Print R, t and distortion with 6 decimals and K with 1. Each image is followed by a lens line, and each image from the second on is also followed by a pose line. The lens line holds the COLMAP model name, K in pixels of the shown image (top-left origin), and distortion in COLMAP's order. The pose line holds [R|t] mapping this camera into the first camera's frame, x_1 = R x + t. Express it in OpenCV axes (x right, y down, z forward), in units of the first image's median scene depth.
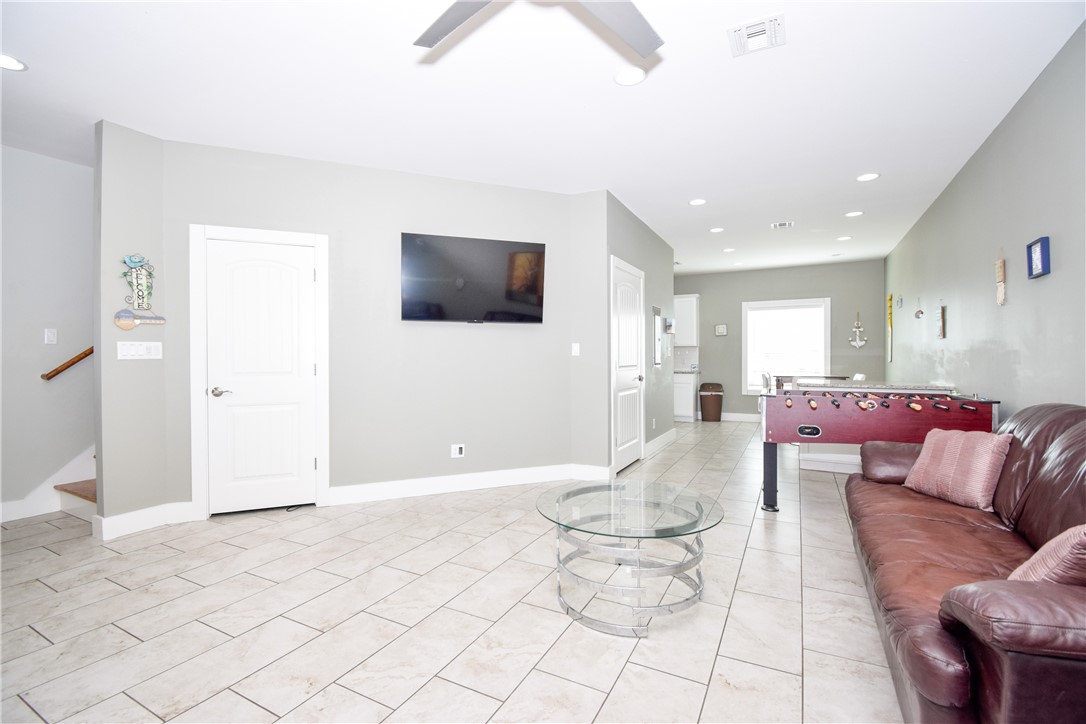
lens RADIAL K [[482.3, 0, 546.3], [0, 482.3, 357.8], [0, 0, 1]] dist [0.023240, -0.027178]
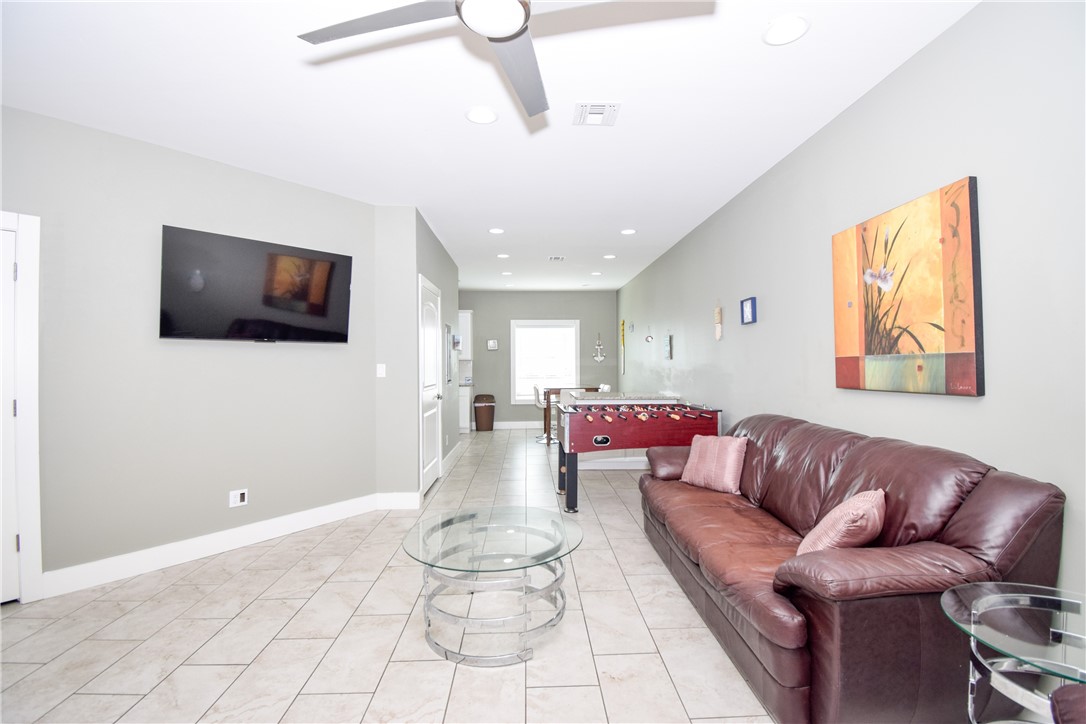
lens RADIAL K [[482.3, 0, 546.3], [0, 482.3, 357.8], [0, 0, 1]] dist [0.023240, -0.027178]
pose [[0.867586, 0.002668, 0.497280, -0.184063], [0.003471, 0.999929, -0.011420, -0.043885], [-0.497276, 0.011634, 0.867515, 0.034233]]
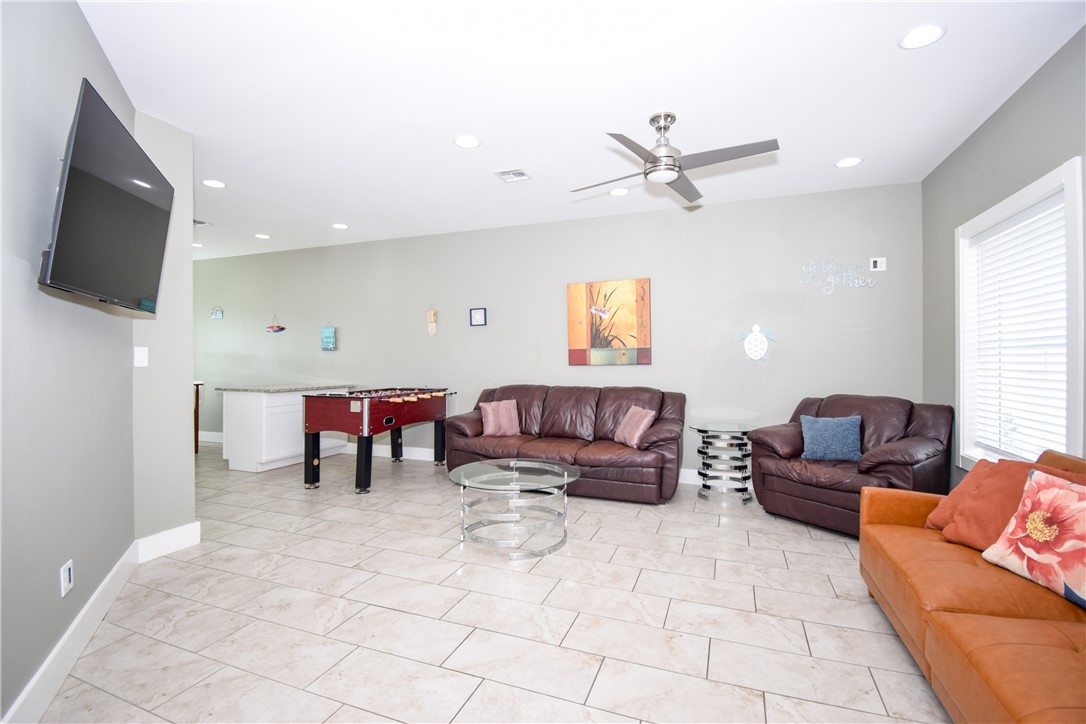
lens RADIAL K [[482.3, 0, 546.3], [0, 482.3, 357.8], [0, 0, 1]] dist [0.023240, -0.027178]
pose [[-0.115791, 0.003835, 0.993266, -0.903387], [0.002071, 0.999991, -0.003620, -0.018500], [-0.993271, 0.001638, -0.115798, 0.785773]]
